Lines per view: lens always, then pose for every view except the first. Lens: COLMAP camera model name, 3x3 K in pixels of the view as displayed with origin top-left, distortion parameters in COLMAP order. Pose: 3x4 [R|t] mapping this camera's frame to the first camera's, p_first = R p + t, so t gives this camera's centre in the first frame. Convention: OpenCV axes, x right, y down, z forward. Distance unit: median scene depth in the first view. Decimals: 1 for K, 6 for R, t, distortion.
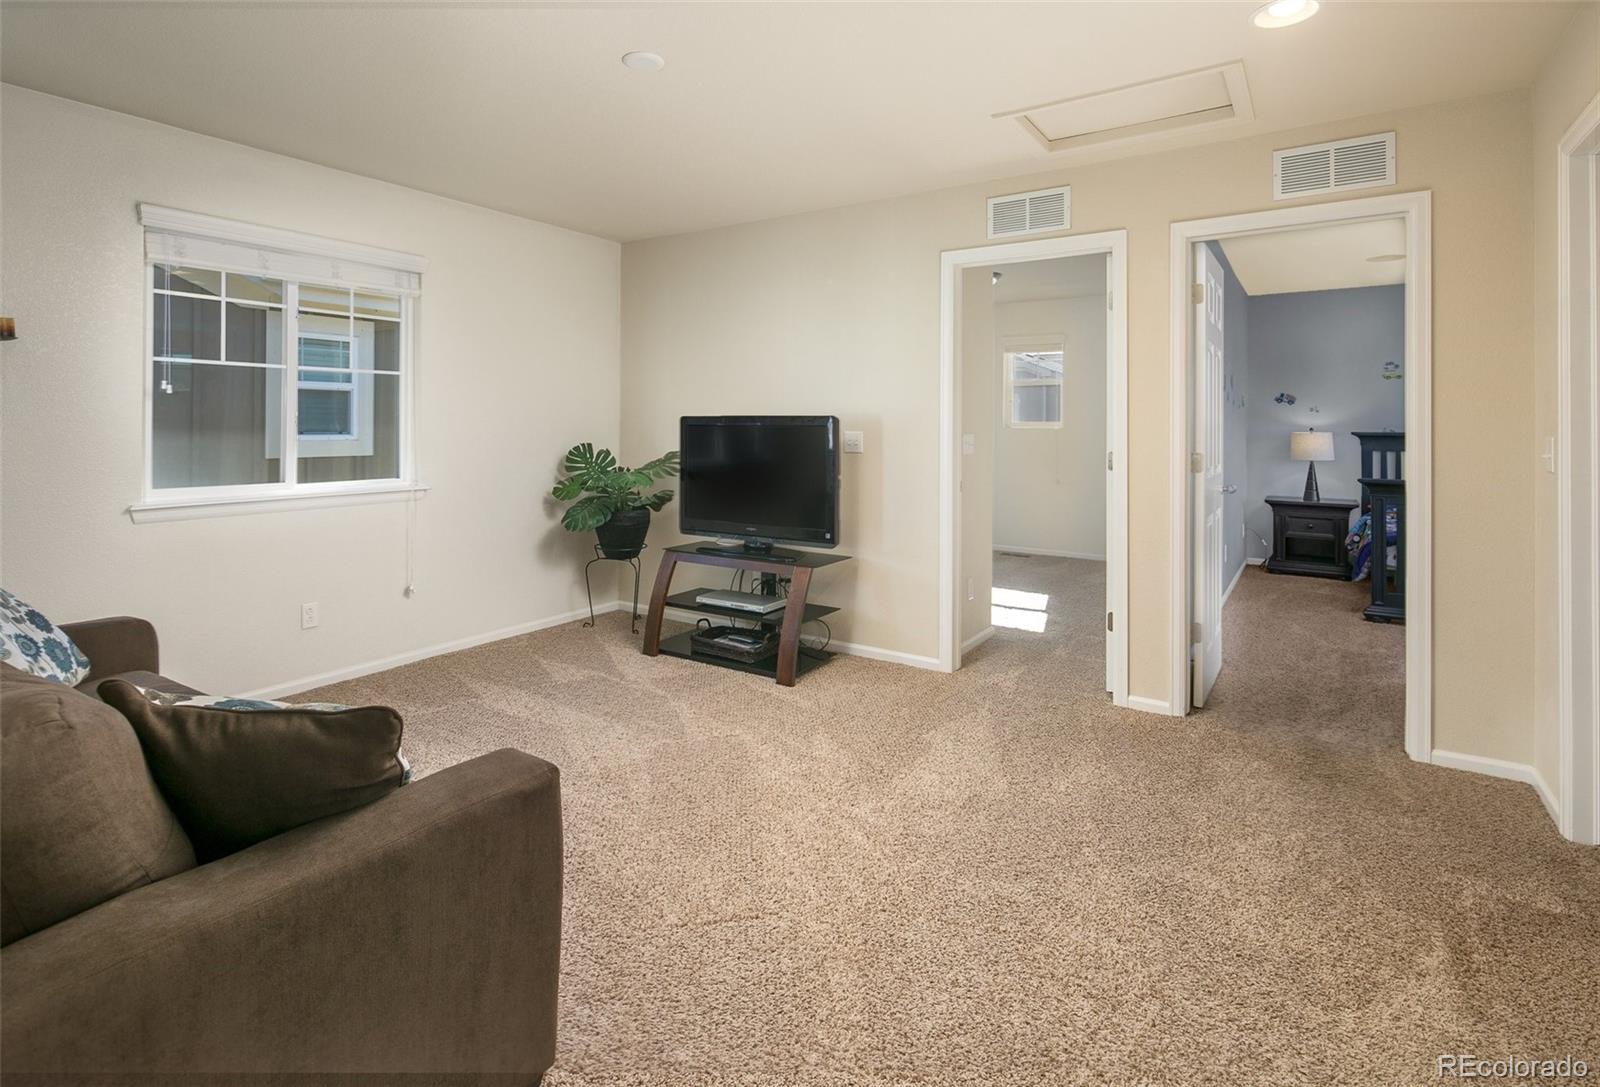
lens RADIAL K [[775.6, 0, 800.0], [0, 775.6, 543.5], [0, 0, 1]] dist [0.000318, 0.000065]
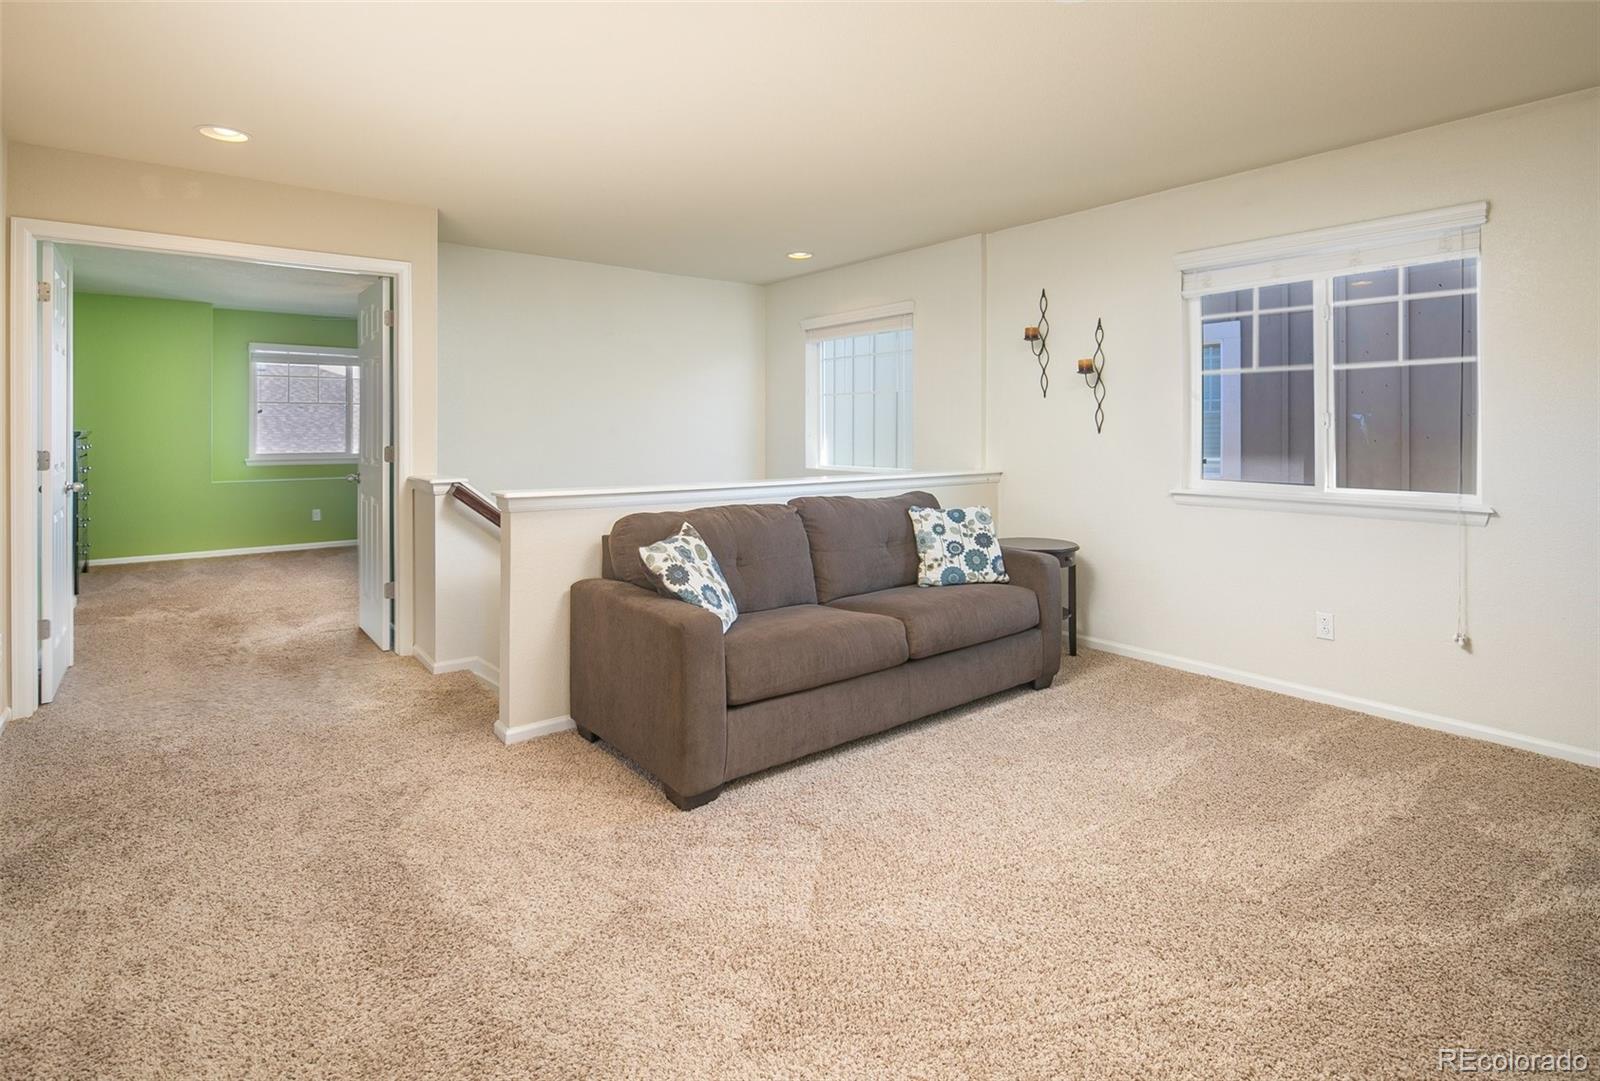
lens RADIAL K [[775.6, 0, 800.0], [0, 775.6, 540.5], [0, 0, 1]] dist [0.000318, 0.000065]
pose [[-0.314050, 0.130096, -0.940451, 0.508788], [-0.146165, 0.972132, 0.183289, -0.102057], [0.938088, 0.195023, -0.286283, 0.734585]]
